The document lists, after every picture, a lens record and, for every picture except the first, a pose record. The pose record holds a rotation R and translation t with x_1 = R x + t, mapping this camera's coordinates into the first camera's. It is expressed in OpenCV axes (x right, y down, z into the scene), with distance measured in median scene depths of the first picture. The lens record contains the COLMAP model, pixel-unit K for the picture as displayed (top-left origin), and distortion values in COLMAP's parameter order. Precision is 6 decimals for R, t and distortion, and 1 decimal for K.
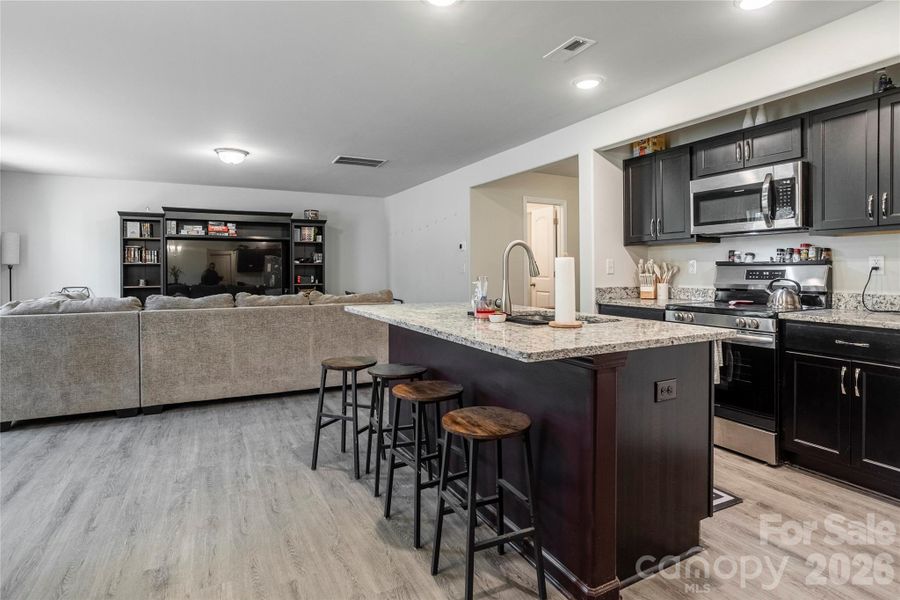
lens RADIAL K [[447.6, 0, 483.9], [0, 447.6, 271.6], [0, 0, 1]] dist [-0.040382, 0.024626]
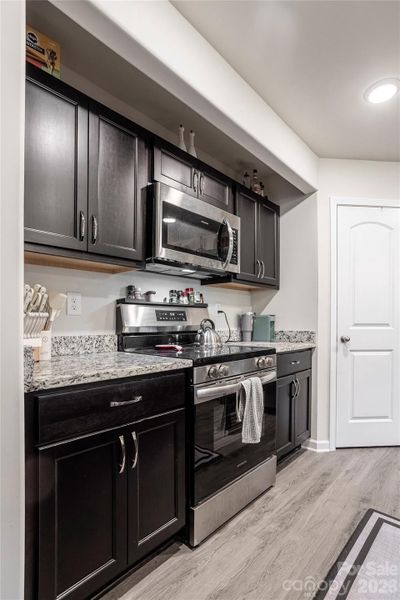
lens RADIAL K [[311.7, 0, 210.3], [0, 311.7, 320.7], [0, 0, 1]] dist [-0.046721, 0.044886]
pose [[-0.298548, 0.007781, 0.954363, -0.034855], [0.009522, 0.999941, -0.005173, 0.022132], [-0.954347, 0.007543, -0.298604, 1.113636]]
